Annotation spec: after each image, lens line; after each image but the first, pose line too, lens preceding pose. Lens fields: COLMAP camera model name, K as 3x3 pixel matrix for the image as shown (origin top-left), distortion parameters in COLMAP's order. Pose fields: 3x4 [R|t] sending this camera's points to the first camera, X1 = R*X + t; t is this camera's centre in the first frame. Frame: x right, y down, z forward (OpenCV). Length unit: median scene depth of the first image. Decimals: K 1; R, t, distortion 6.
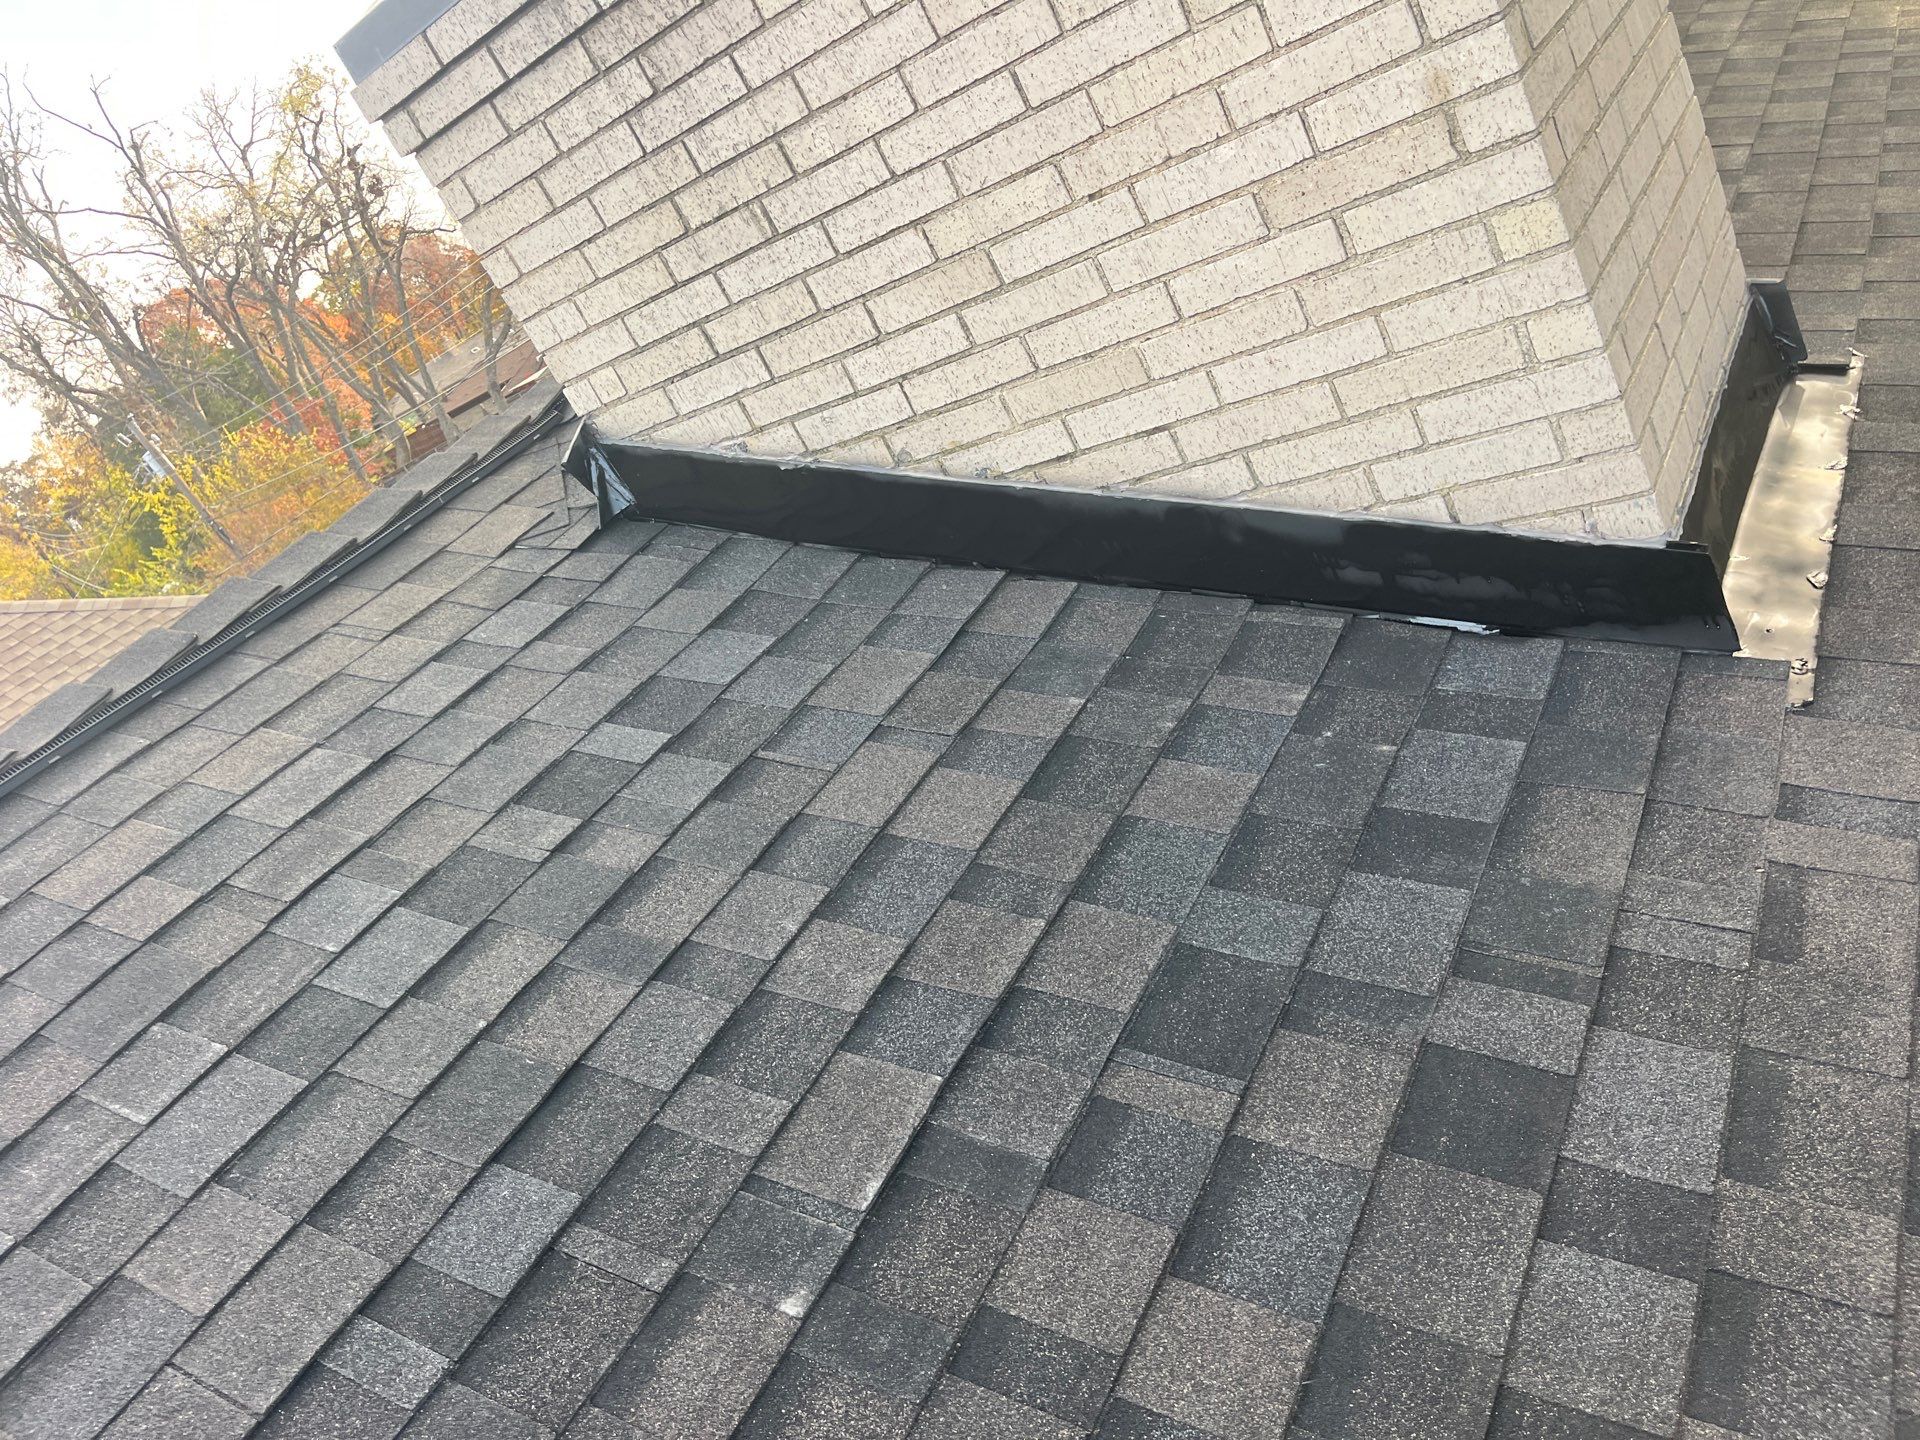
lens RADIAL K [[1452.3, 0, 972.8], [0, 1452.3, 701.0], [0, 0, 1]] dist [0.067811, -0.093692]
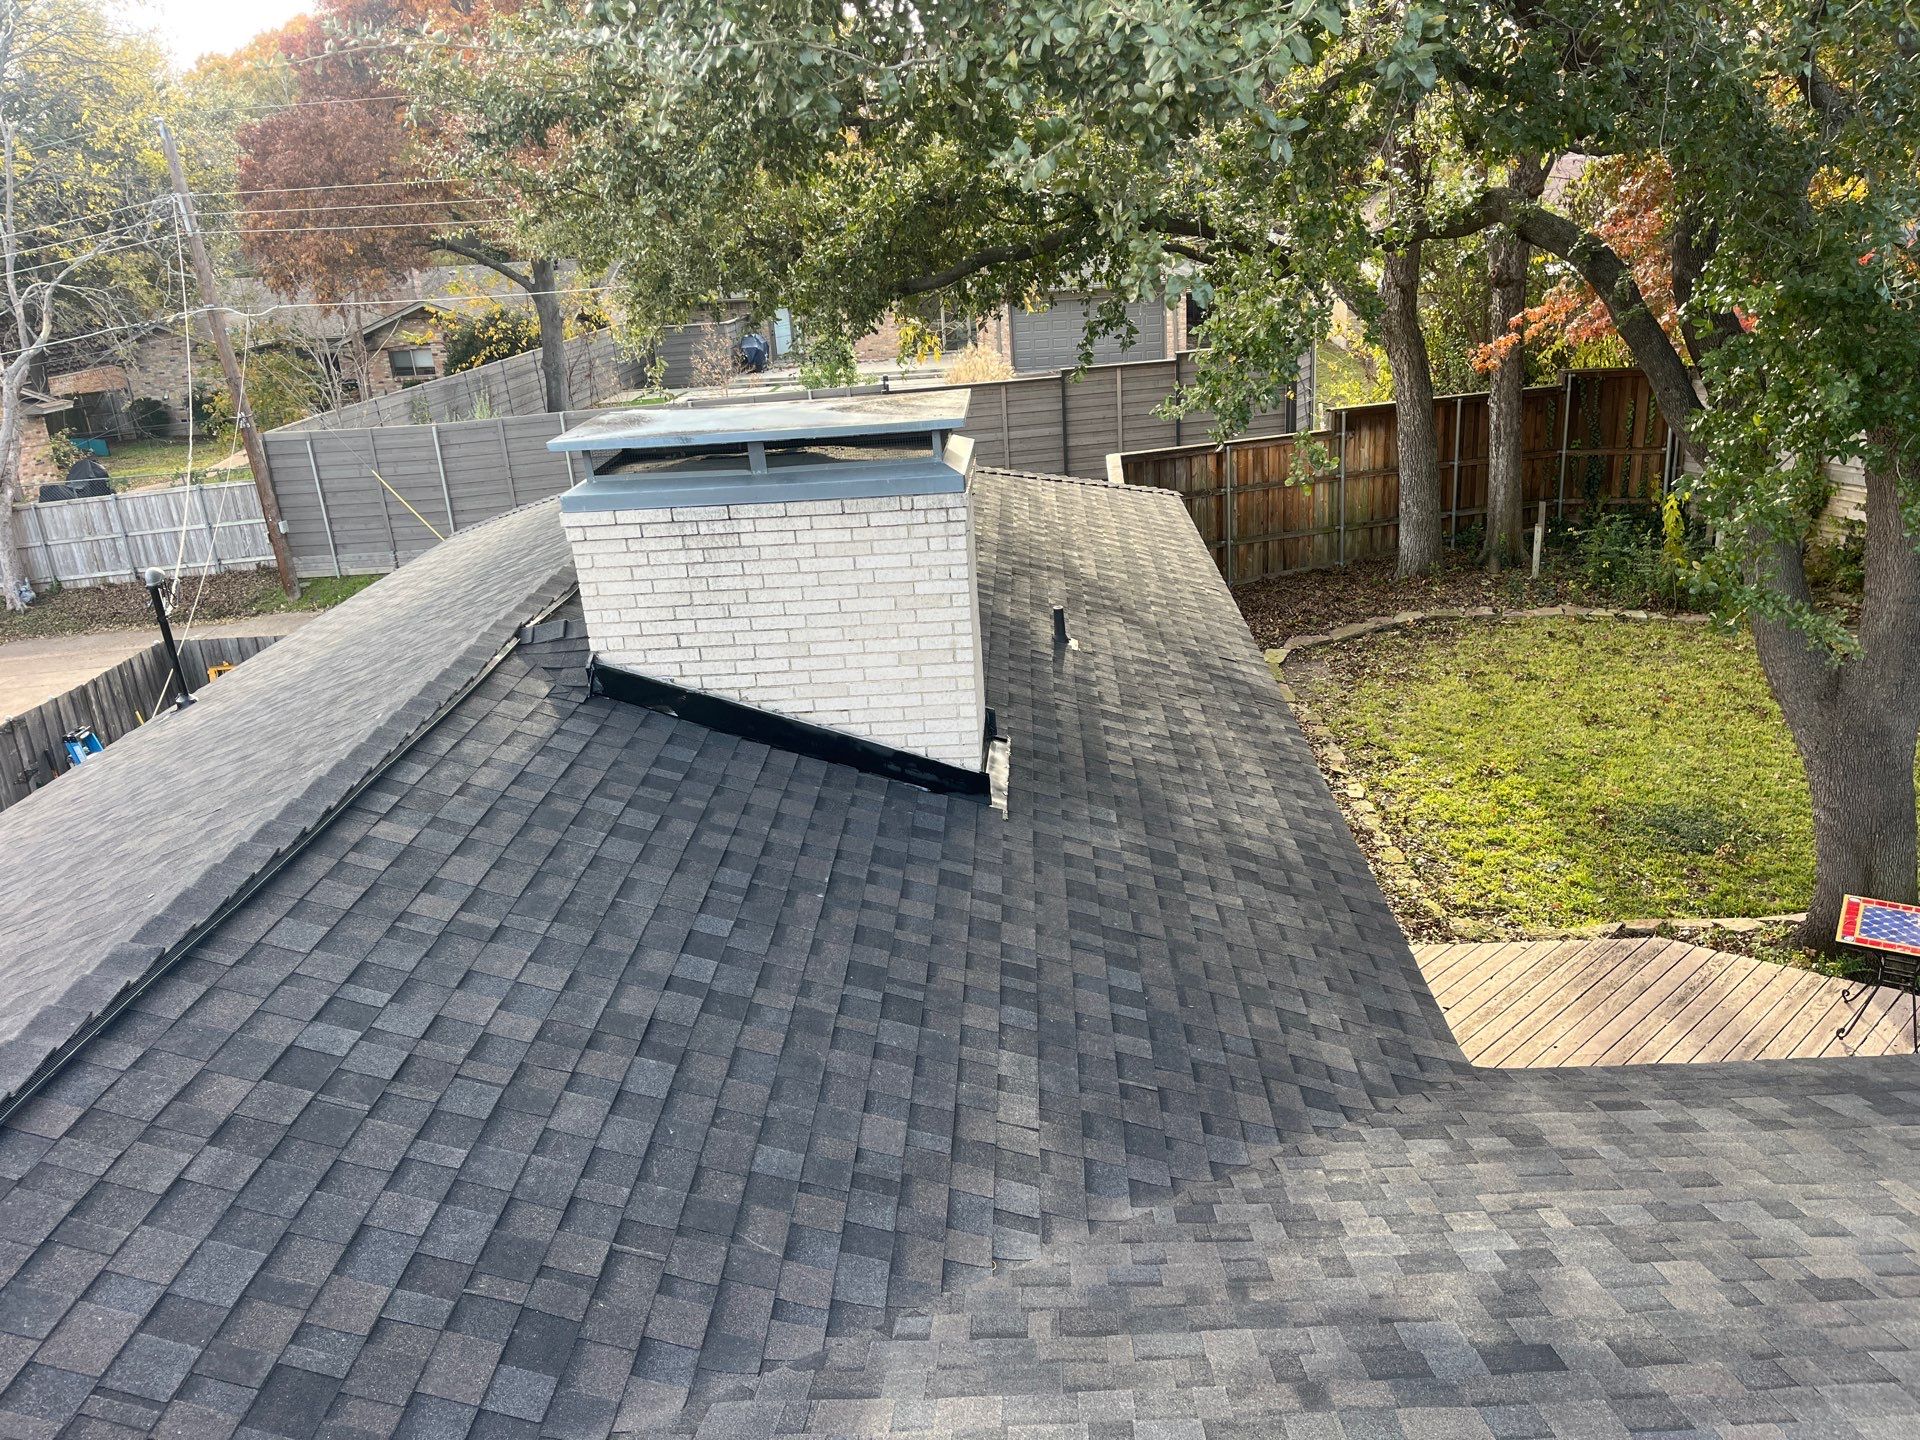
lens RADIAL K [[1452.3, 0, 970.2], [0, 1452.3, 729.3], [0, 0, 1]] dist [0.067811, -0.093692]
pose [[0.801978, 0.217637, 0.556296, -1.269262], [-0.100941, 0.967250, -0.232892, 0.508416], [-0.588763, 0.130621, 0.797682, -1.516072]]
